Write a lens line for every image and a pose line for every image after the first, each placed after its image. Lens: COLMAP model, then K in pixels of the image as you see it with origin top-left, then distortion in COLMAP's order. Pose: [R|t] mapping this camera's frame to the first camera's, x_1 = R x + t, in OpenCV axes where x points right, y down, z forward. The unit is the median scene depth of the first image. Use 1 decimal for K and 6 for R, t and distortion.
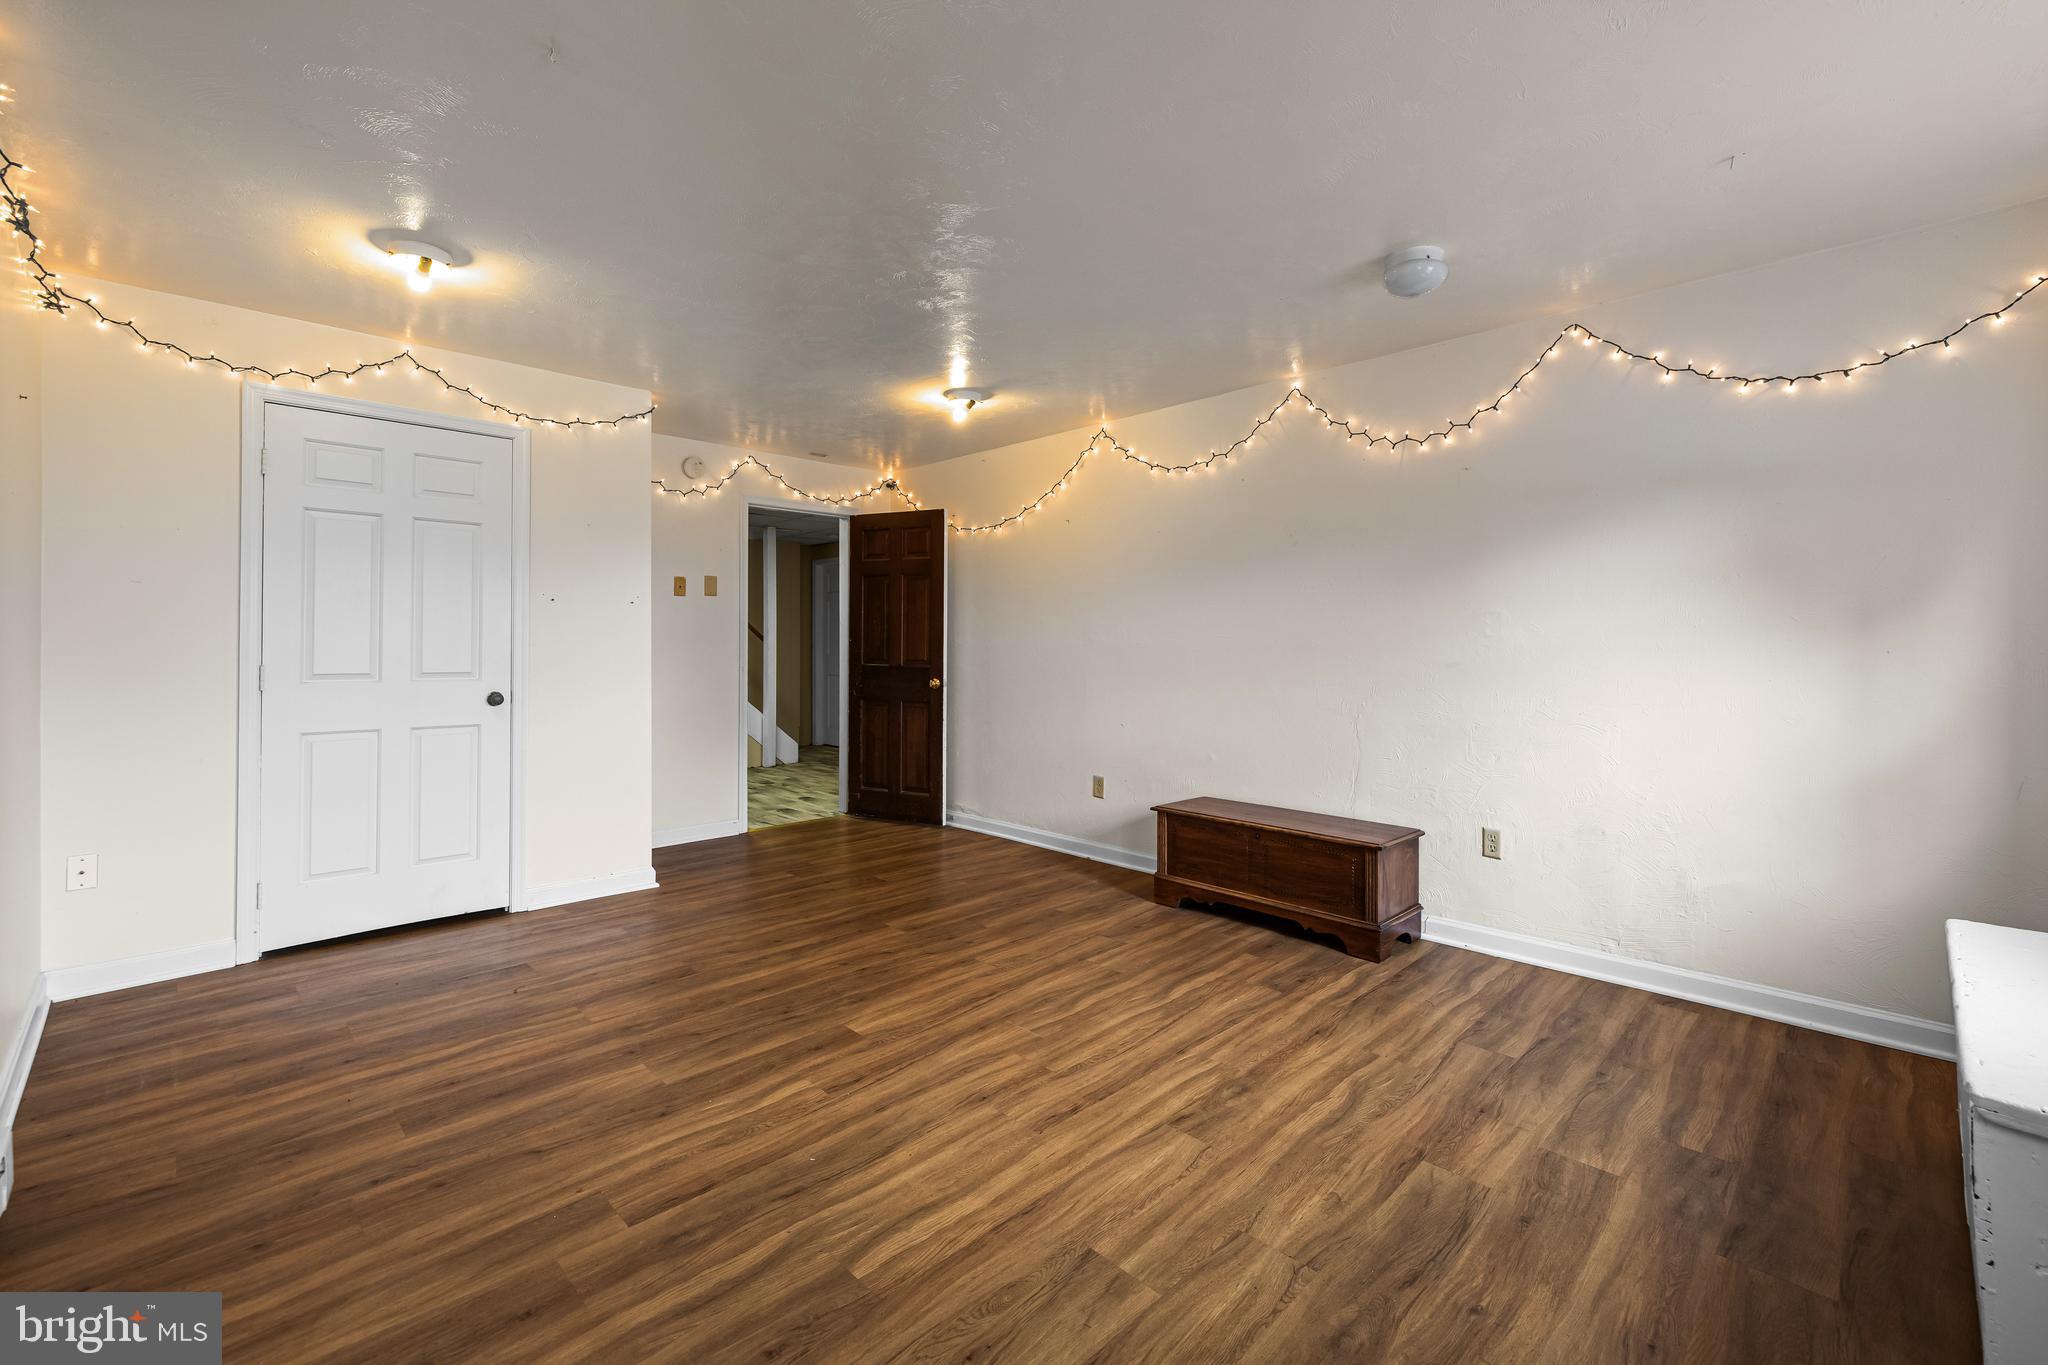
lens RADIAL K [[860.3, 0, 1013.9], [0, 860.3, 657.1], [0, 0, 1]] dist [0.001173, -0.002339]
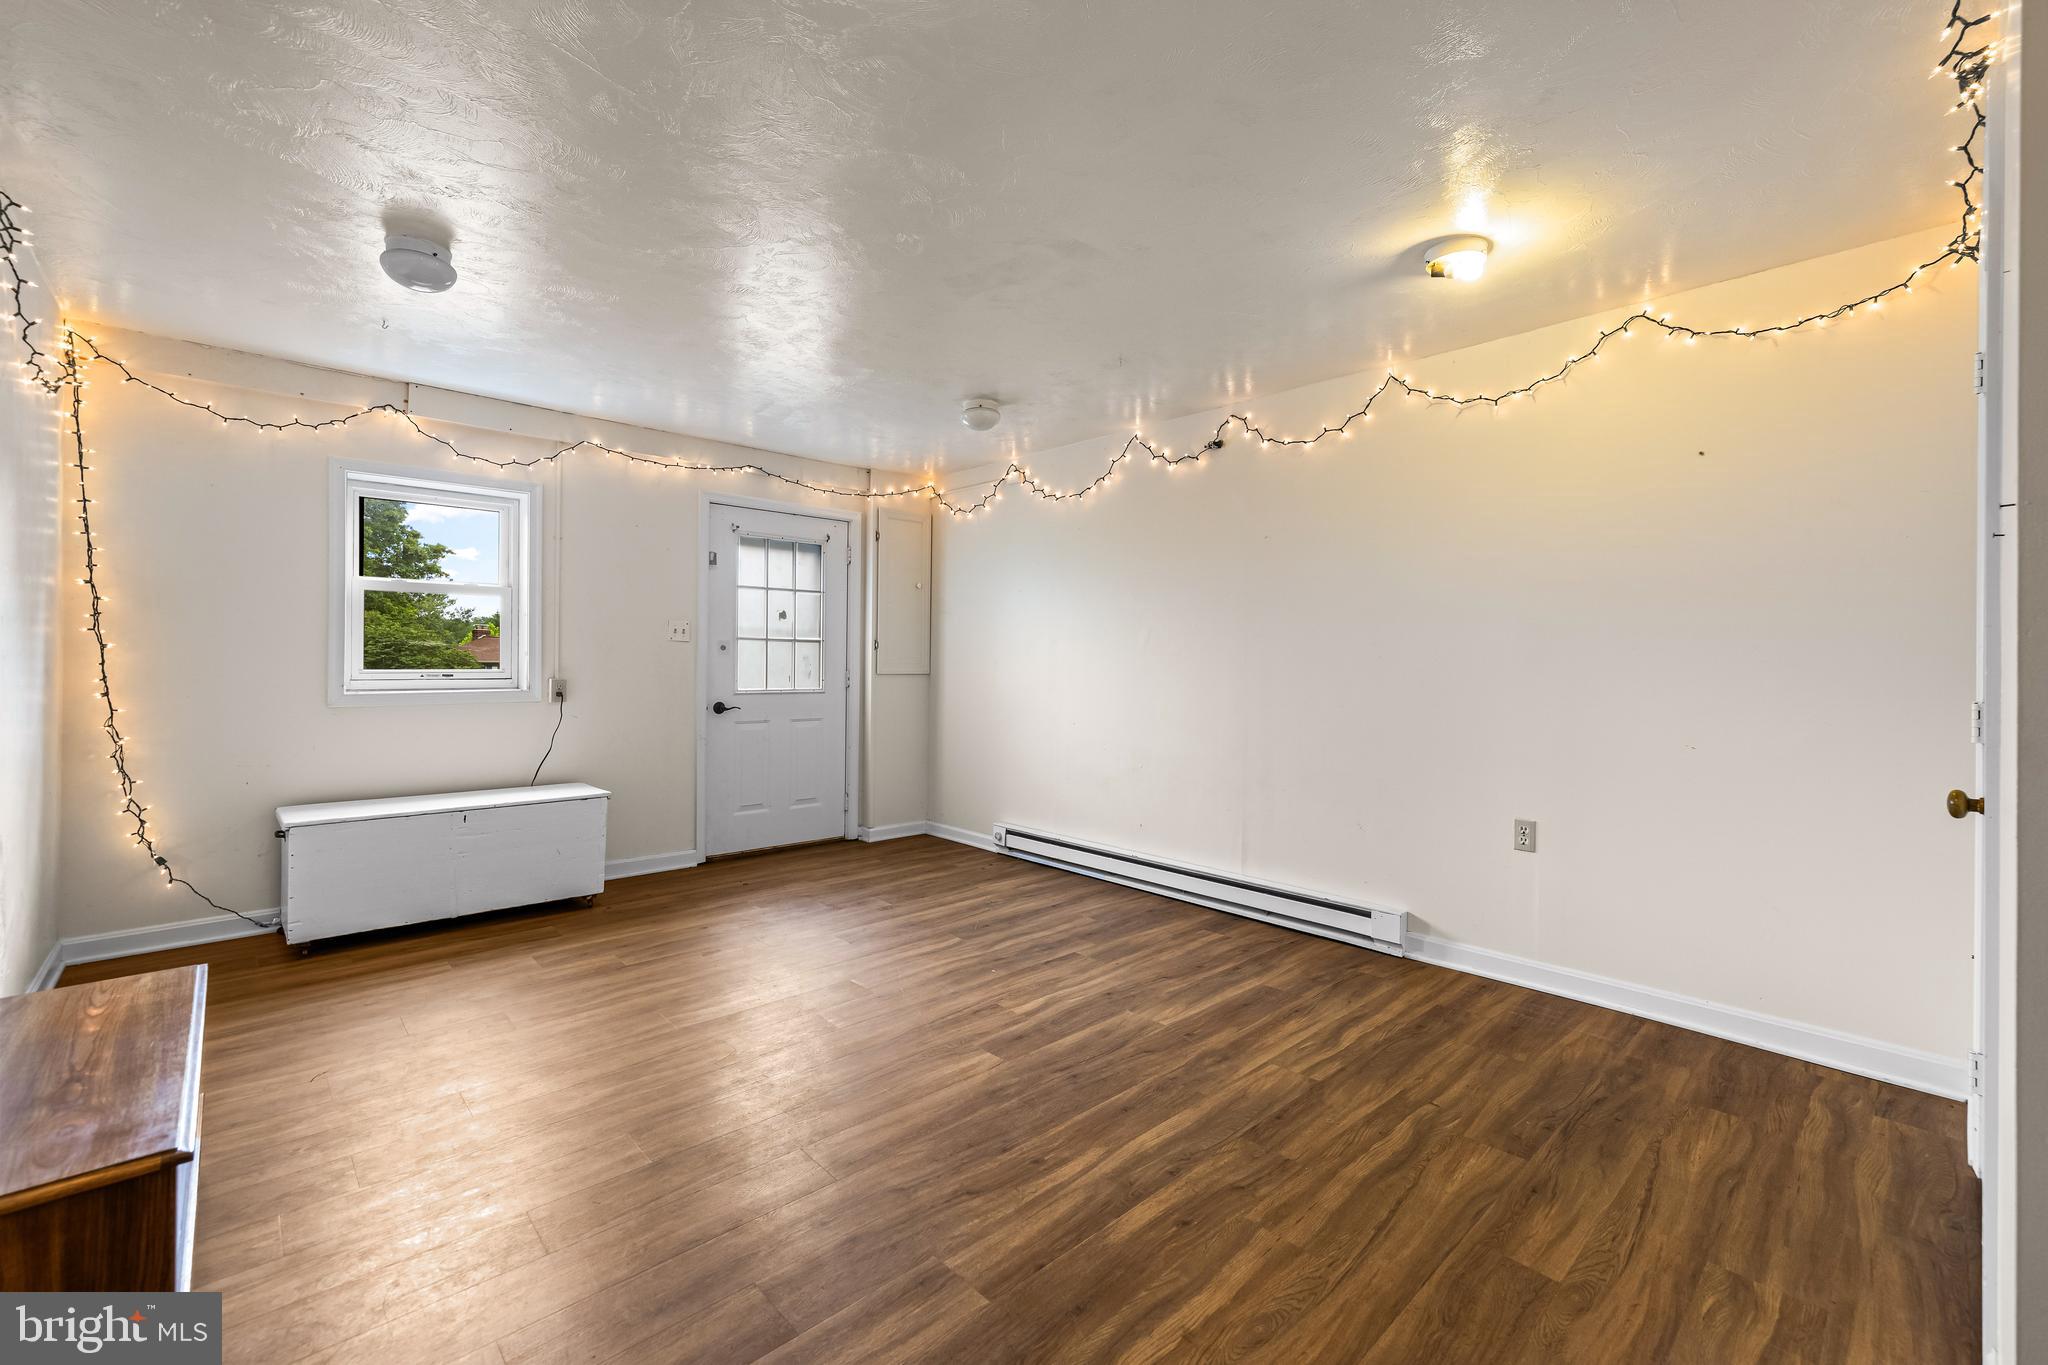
lens RADIAL K [[860.3, 0, 1013.9], [0, 860.3, 657.1], [0, 0, 1]] dist [0.001173, -0.002339]
pose [[-0.999487, -0.012578, 0.029454, -0.265395], [-0.012352, 0.999893, 0.007857, -0.026977], [-0.029550, 0.007489, -0.999535, 2.231244]]
